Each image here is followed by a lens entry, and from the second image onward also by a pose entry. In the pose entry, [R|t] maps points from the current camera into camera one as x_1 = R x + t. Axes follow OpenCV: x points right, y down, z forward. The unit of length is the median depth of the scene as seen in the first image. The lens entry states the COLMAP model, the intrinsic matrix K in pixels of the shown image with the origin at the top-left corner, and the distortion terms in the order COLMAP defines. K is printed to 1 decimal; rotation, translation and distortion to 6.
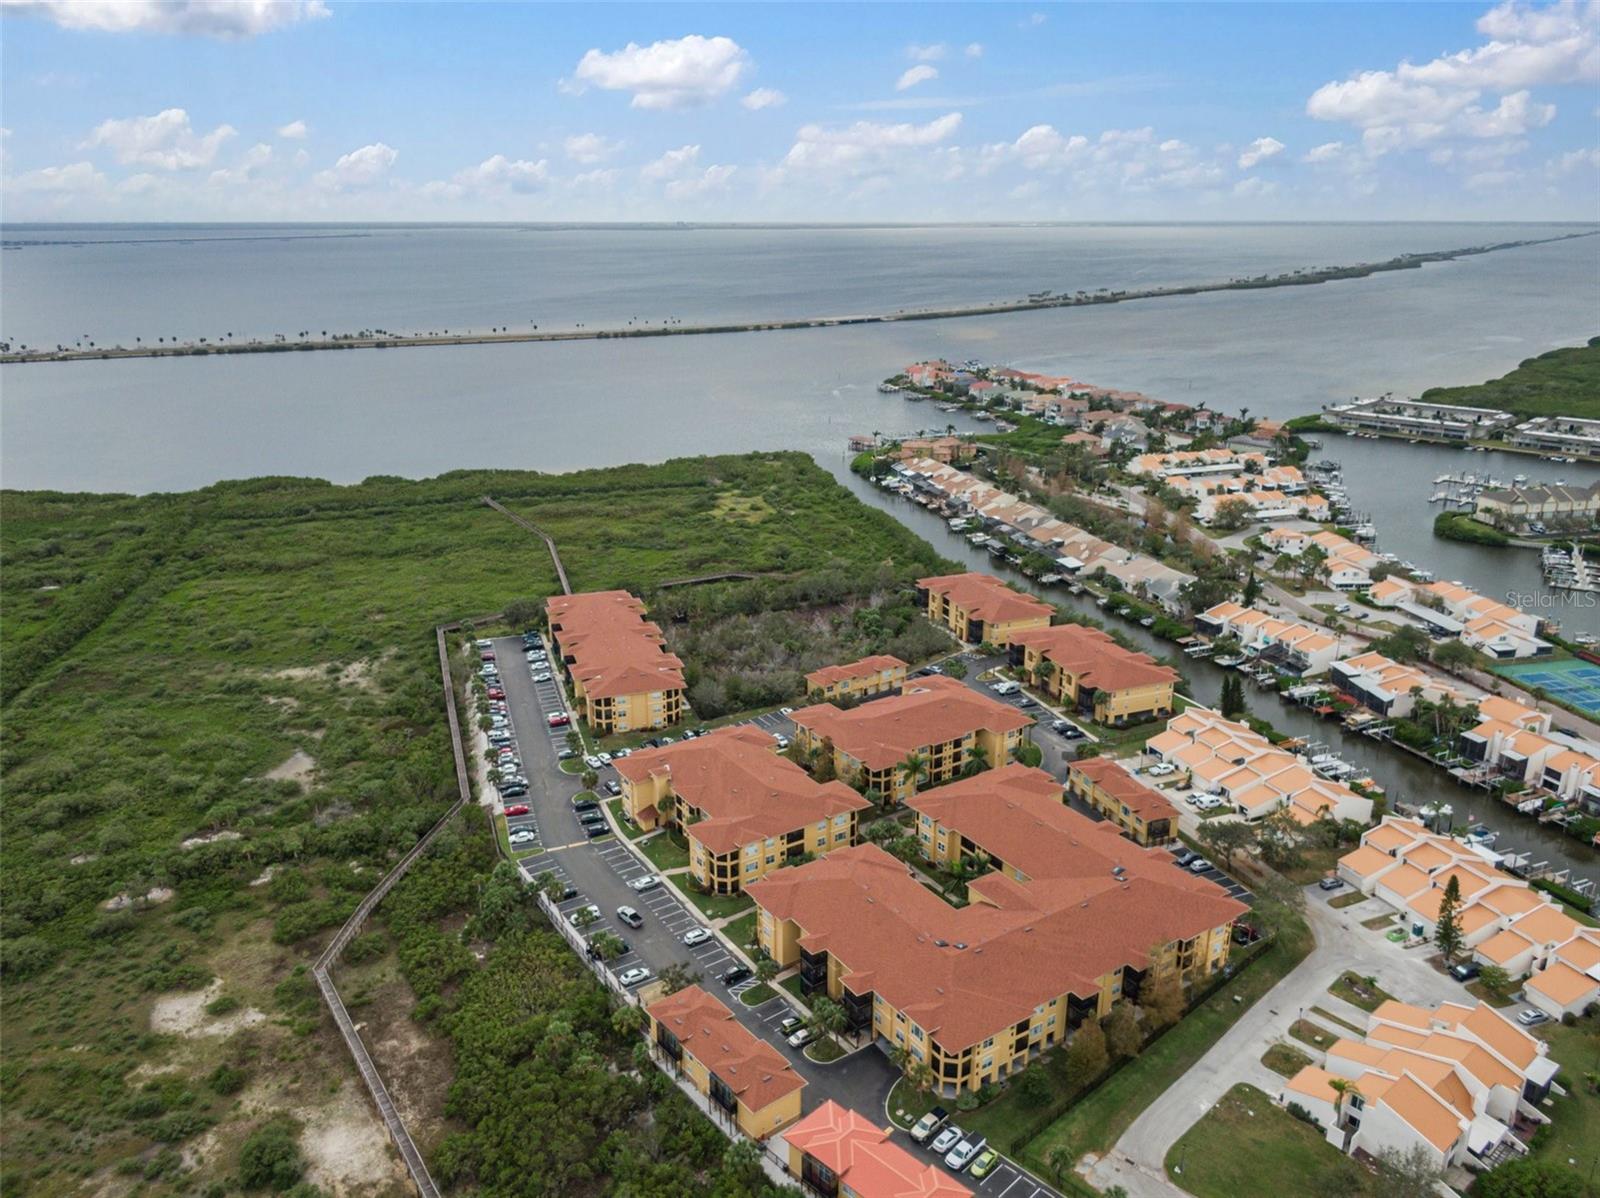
lens RADIAL K [[1146.7, 0, 800.0], [0, 1146.7, 599.0], [0, 0, 1]] dist [0.036481, -0.067061]
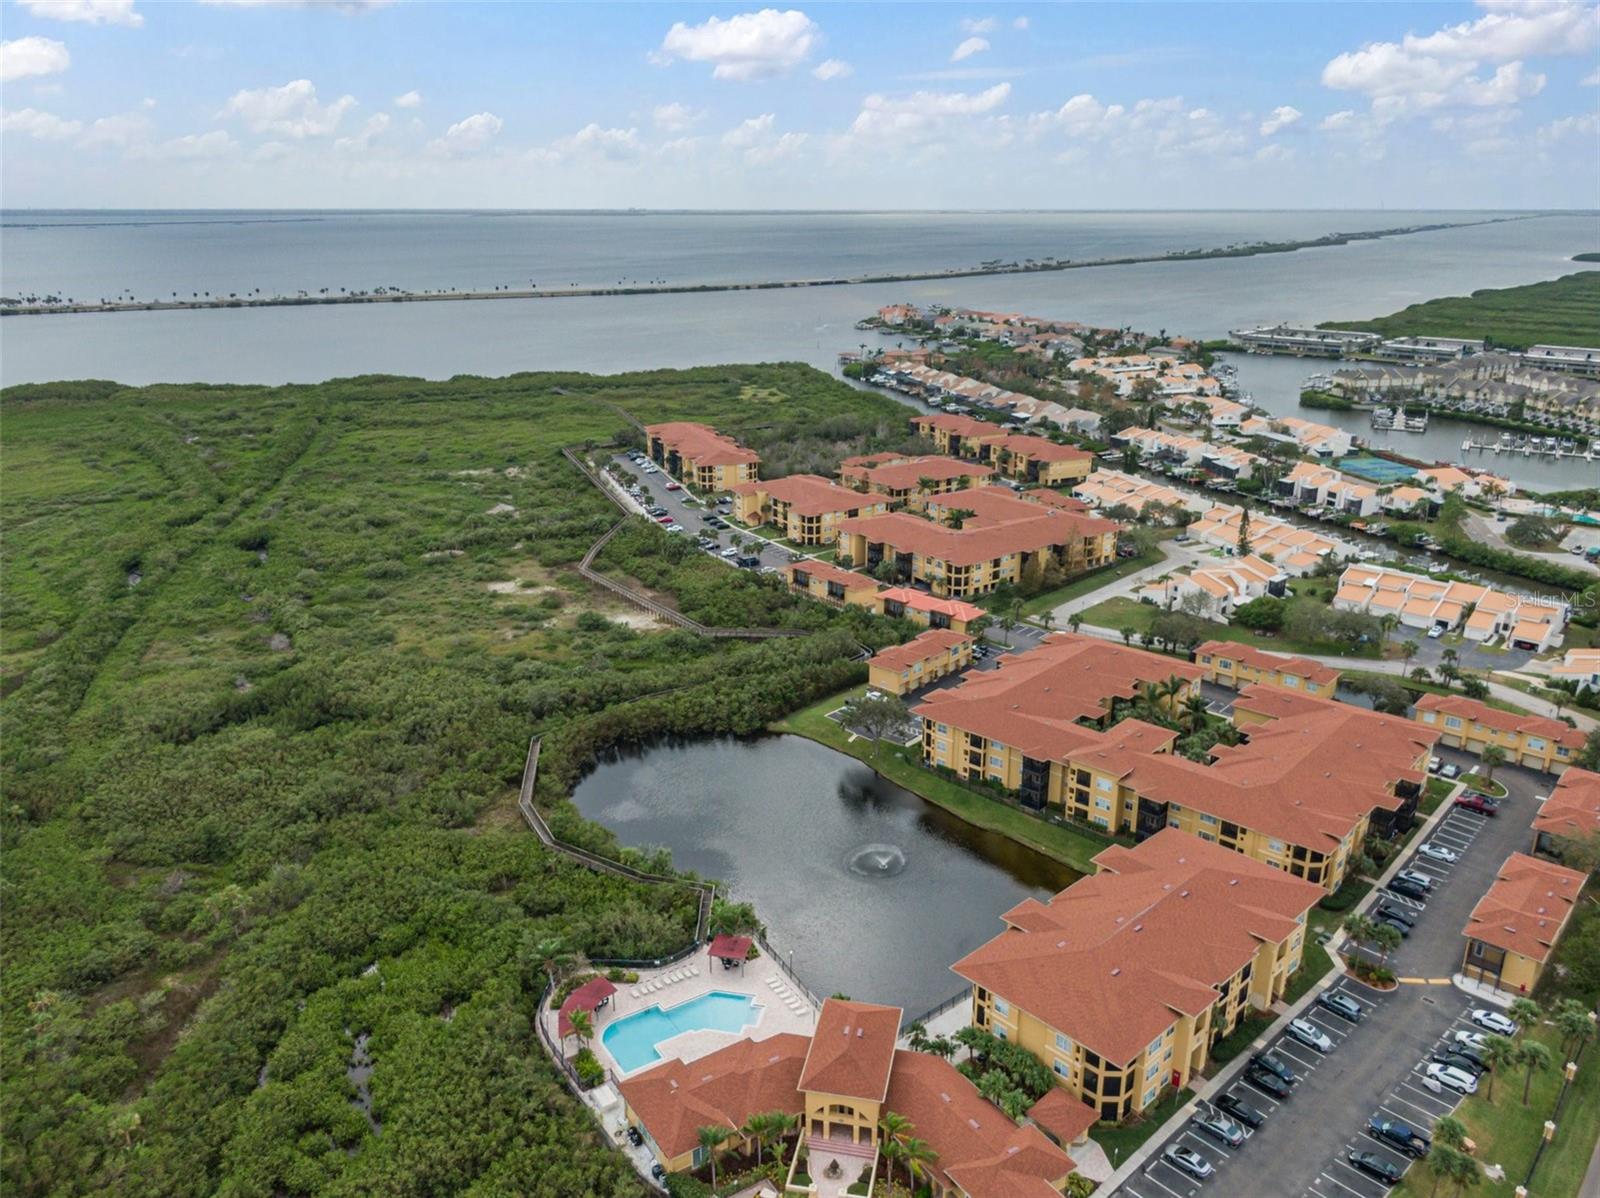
lens RADIAL K [[1130.7, 0, 800.0], [0, 1130.7, 599.0], [0, 0, 1]] dist [0.041857, -0.081019]
pose [[0.999226, -0.011765, 0.037531, -0.064409], [0.011179, 0.999813, 0.015788, 0.138528], [-0.037710, -0.015356, 0.999171, -0.269404]]
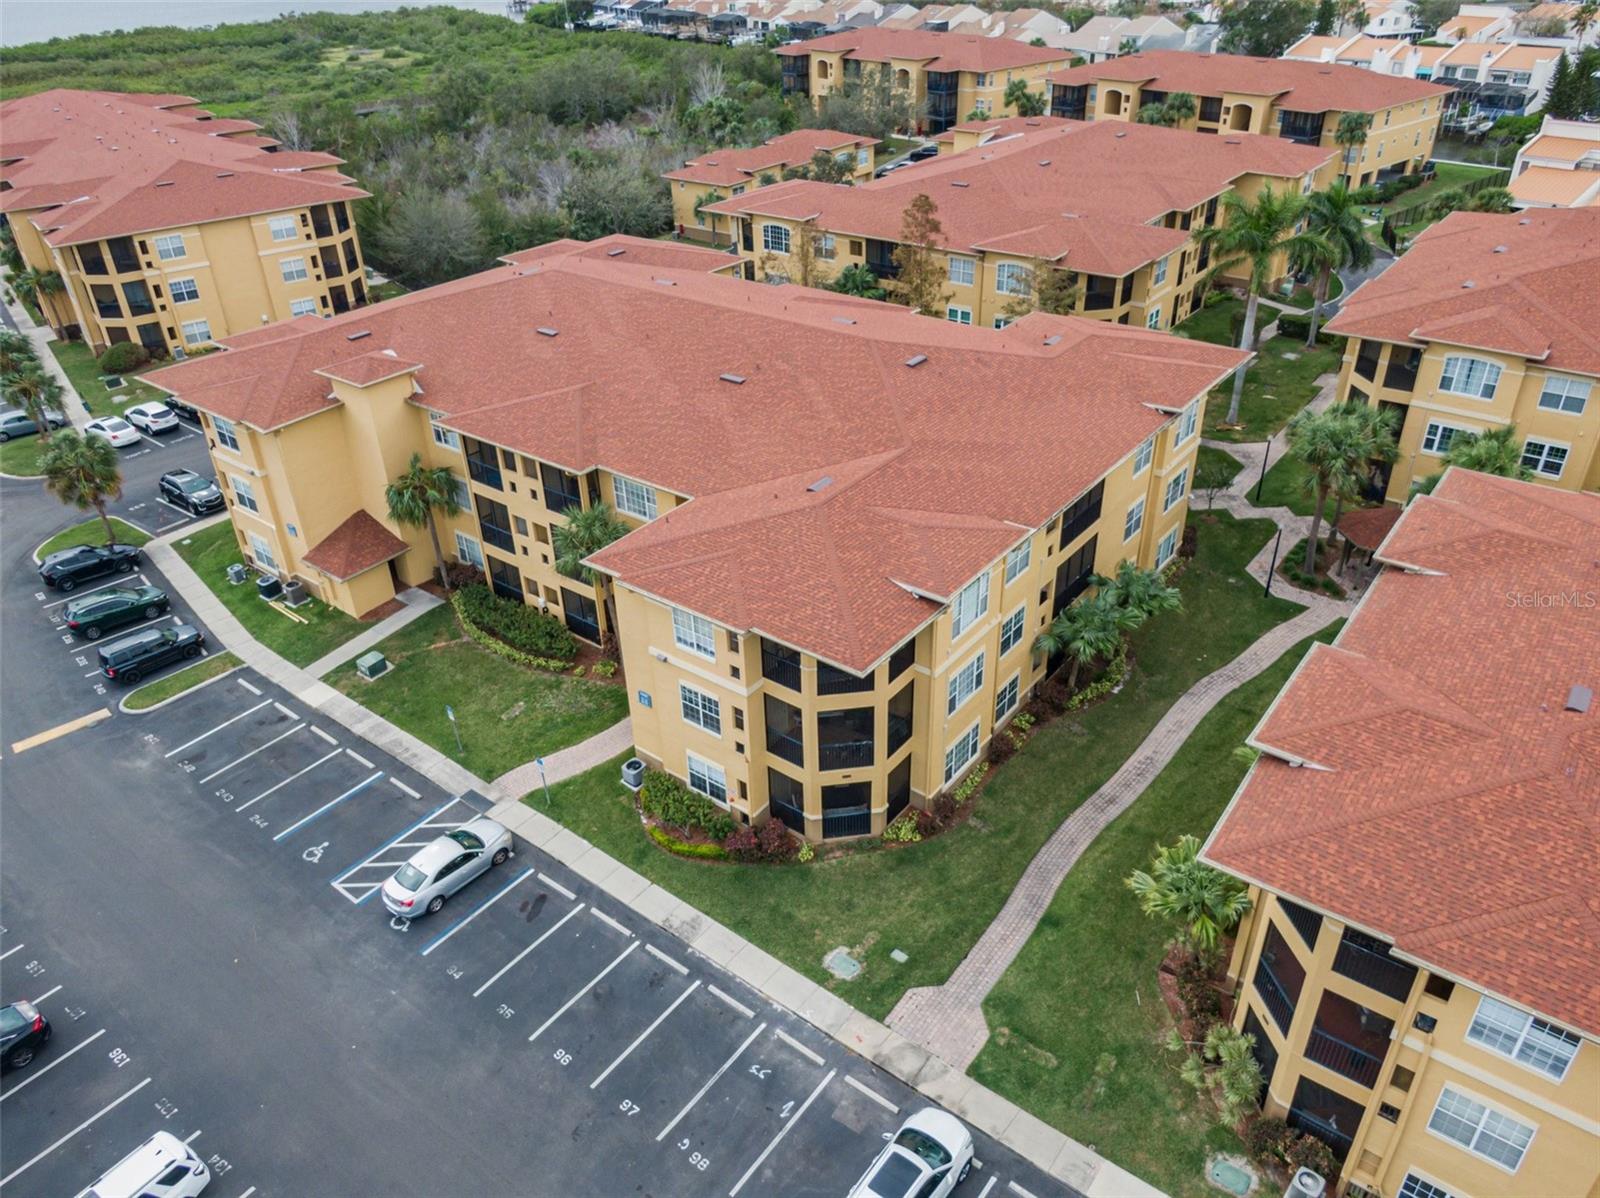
lens RADIAL K [[1146.7, 0, 800.0], [0, 1146.7, 599.0], [0, 0, 1]] dist [0.036481, -0.067061]
pose [[0.946051, -0.190006, 0.262458, -0.054498], [0.124233, 0.960819, 0.247777, 0.074324], [-0.299254, -0.201804, 0.932589, 0.370810]]
